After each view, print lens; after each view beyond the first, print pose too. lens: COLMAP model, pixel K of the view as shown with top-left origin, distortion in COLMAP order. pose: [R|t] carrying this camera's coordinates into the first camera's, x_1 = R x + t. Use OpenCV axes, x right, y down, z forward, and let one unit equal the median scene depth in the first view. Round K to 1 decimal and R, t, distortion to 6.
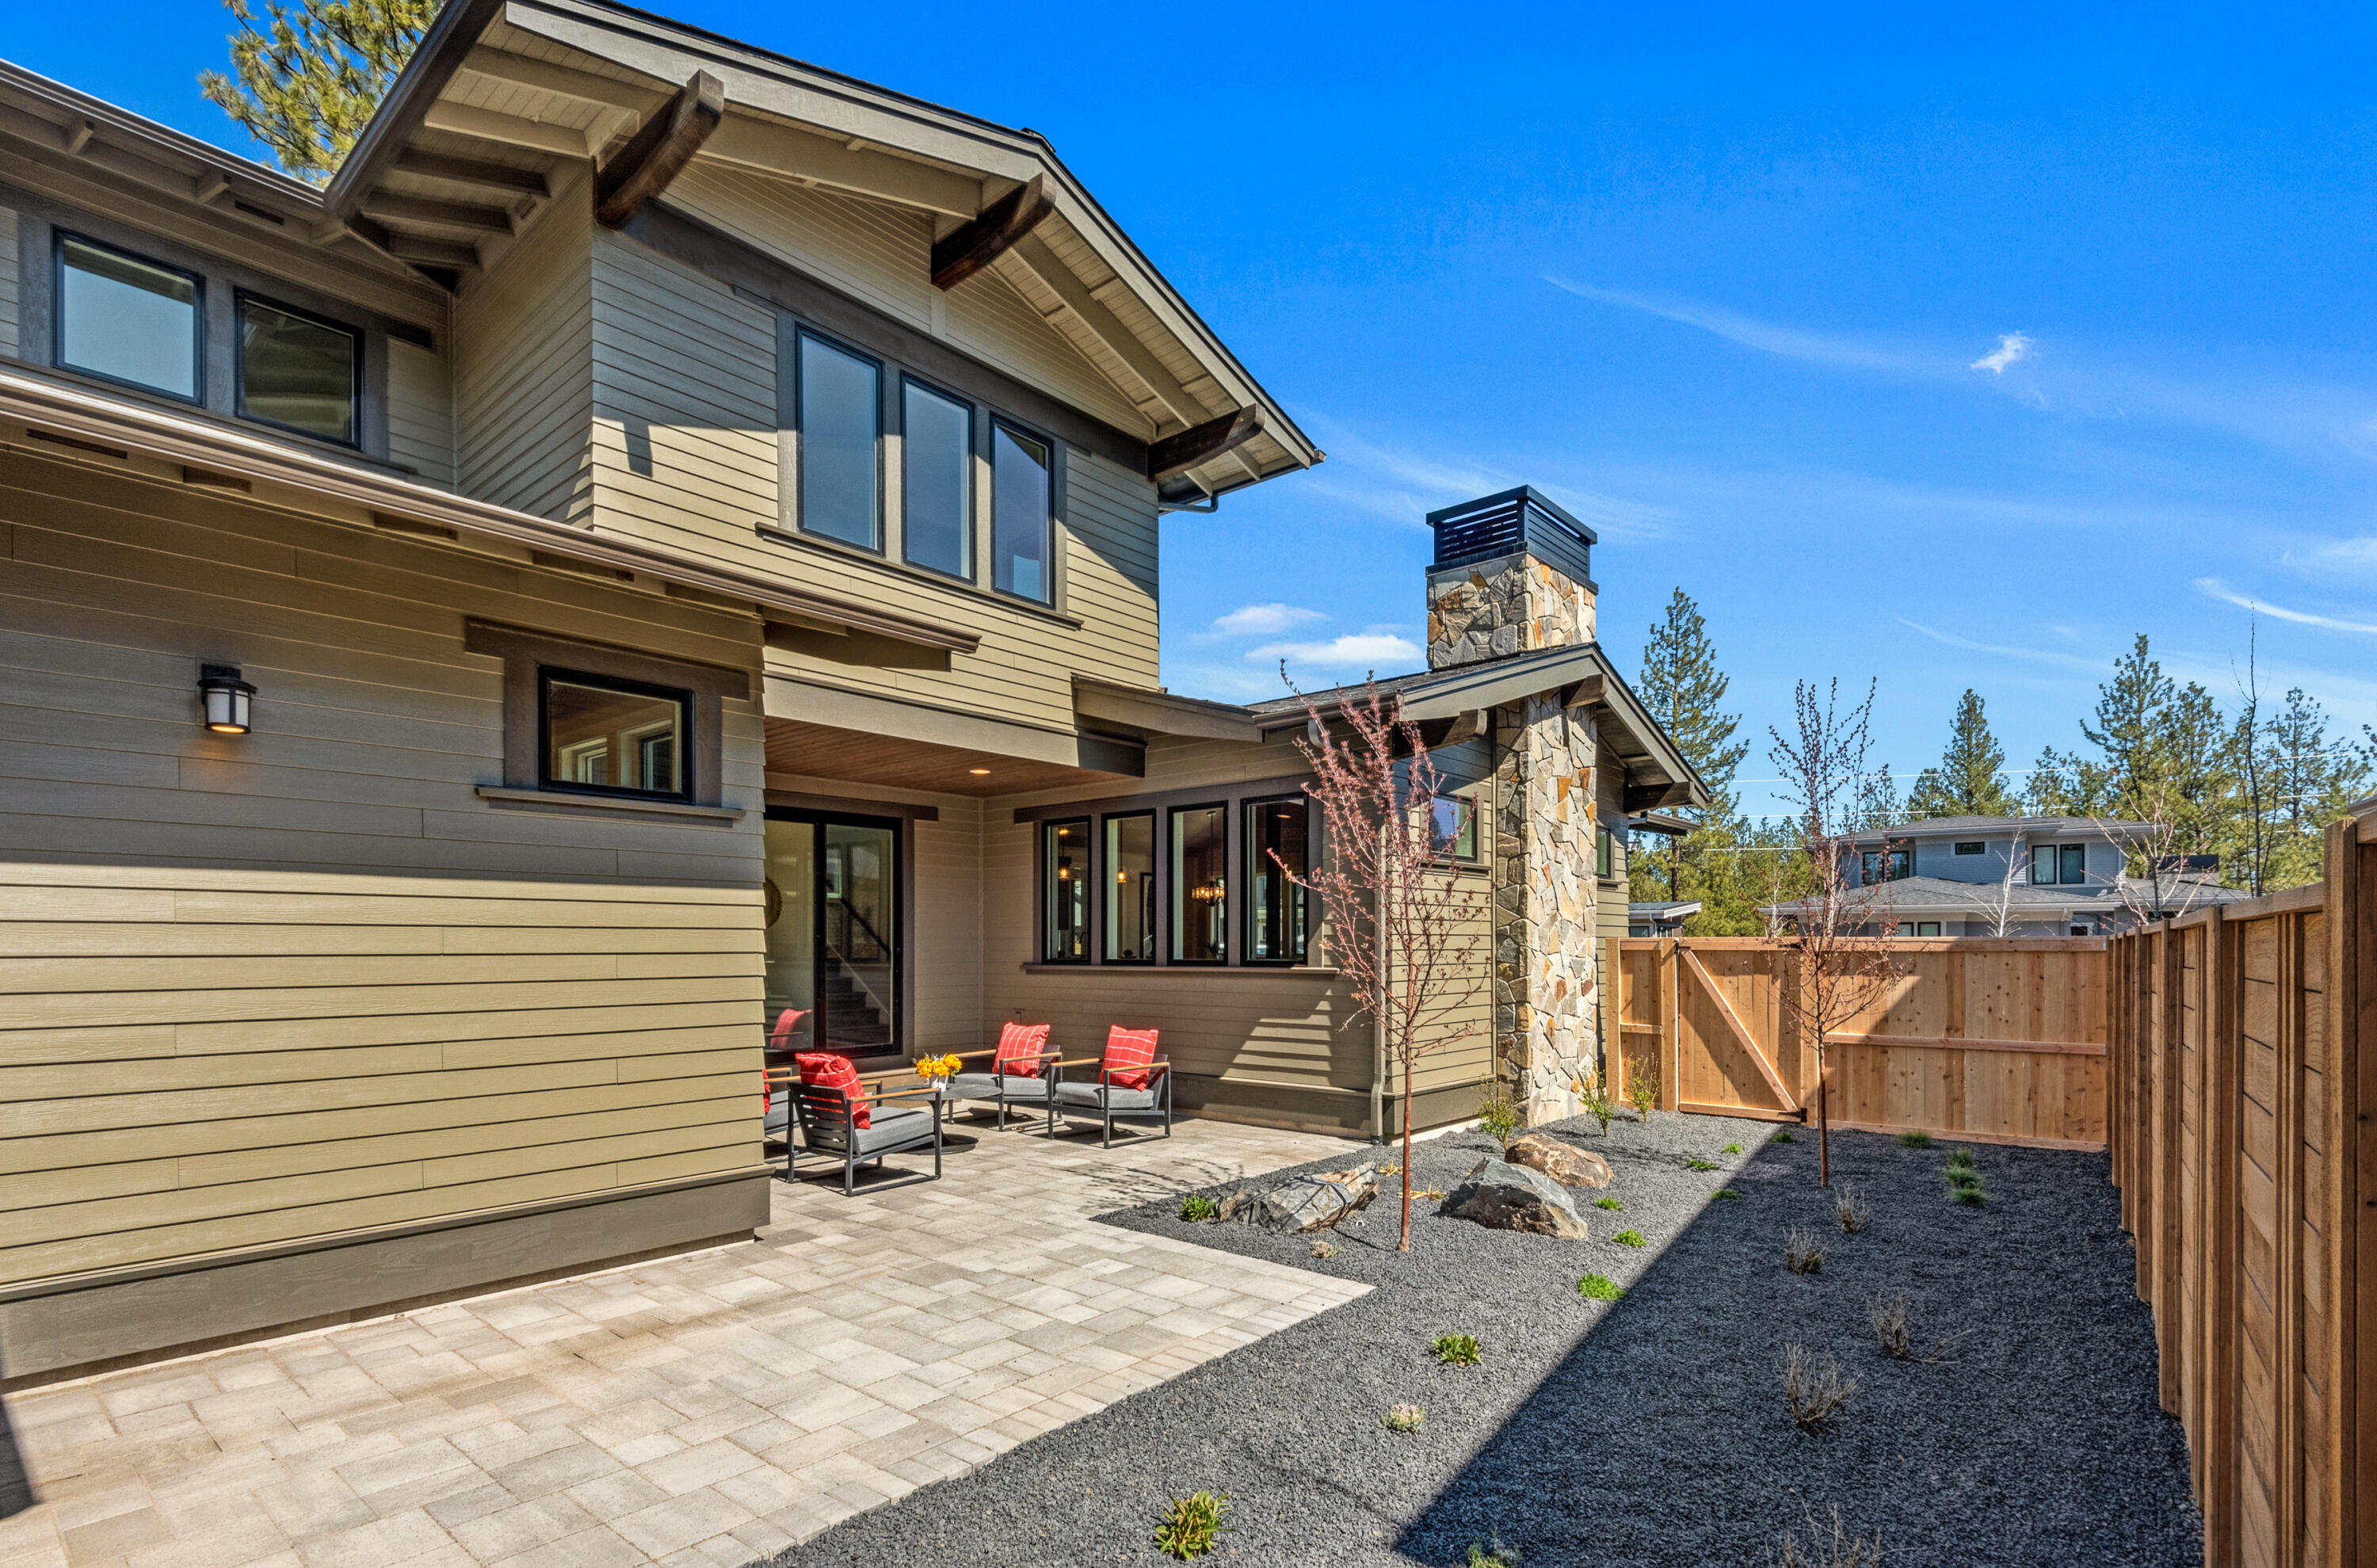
lens RADIAL K [[1133.2, 0, 1191.2], [0, 1133.2, 949.1], [0, 0, 1]] dist [0.001112, 0.000091]
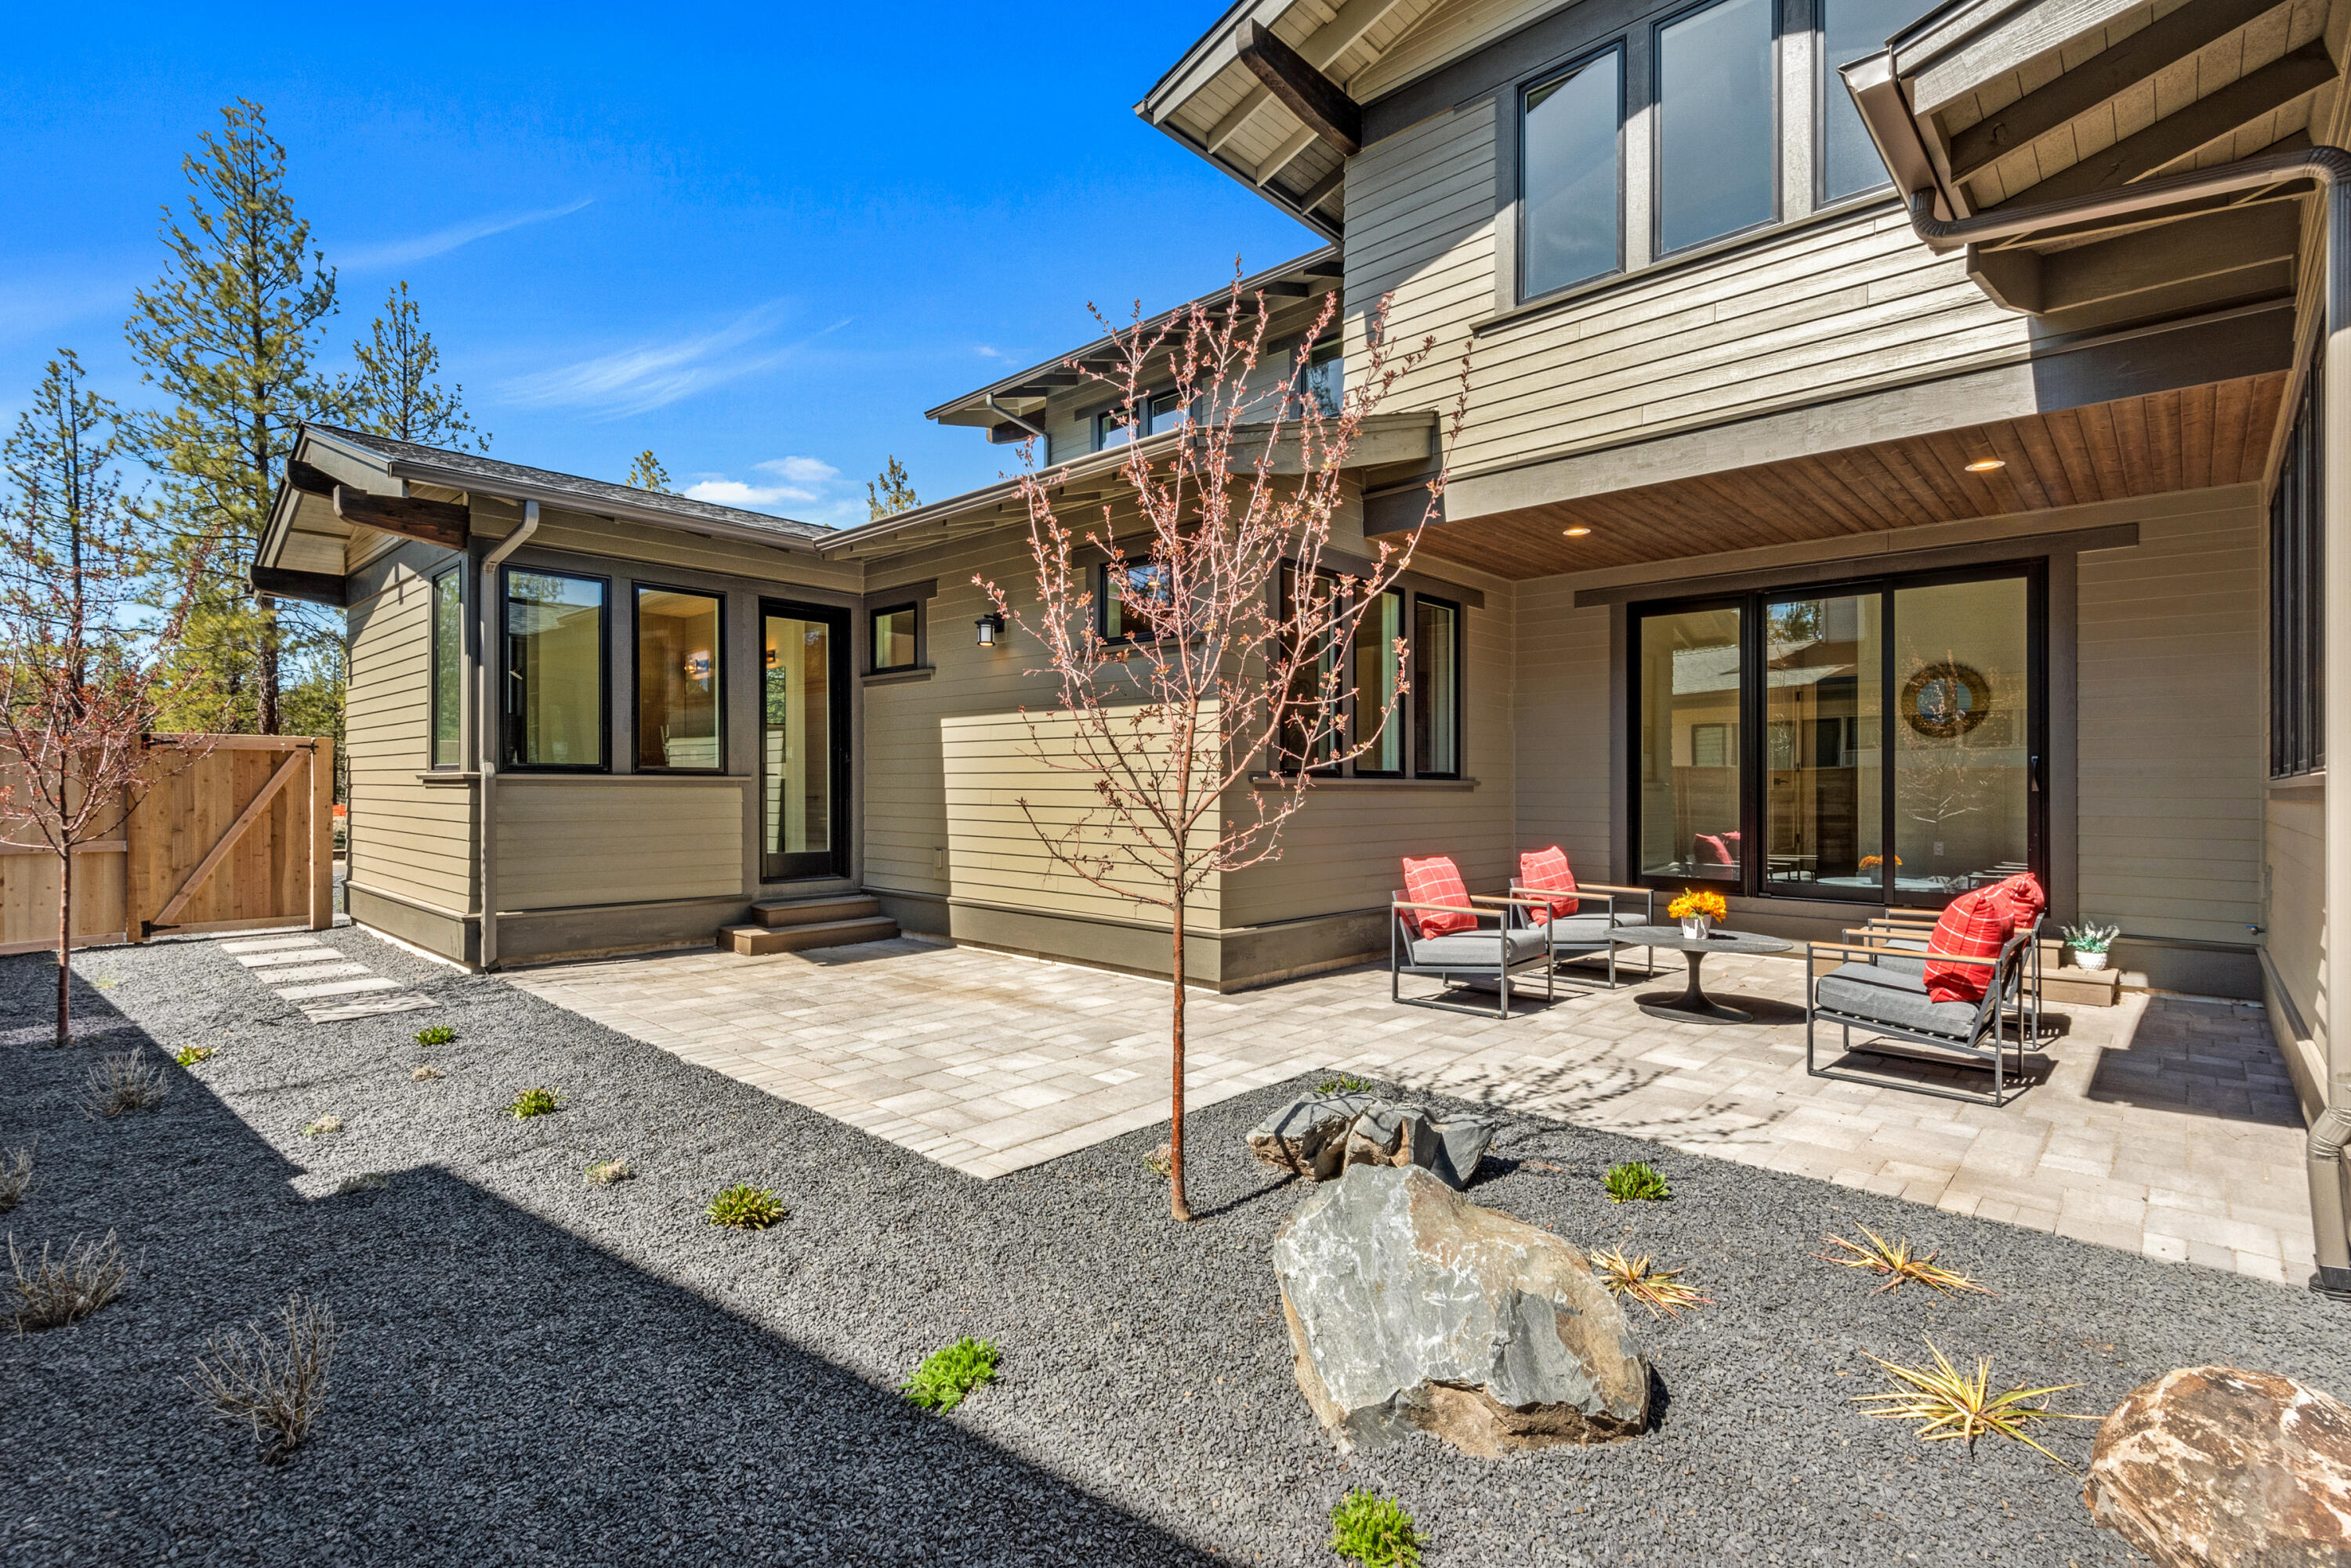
lens RADIAL K [[1079.5, 0, 1175.5], [0, 1079.5, 784.0], [0, 0, 1]] dist [0.028128, -0.015390]
pose [[-0.044586, 0.001143, -0.999005, 0.583255], [-0.006492, 0.999978, 0.001434, 0.027489], [0.998984, 0.006549, -0.044578, 0.780947]]
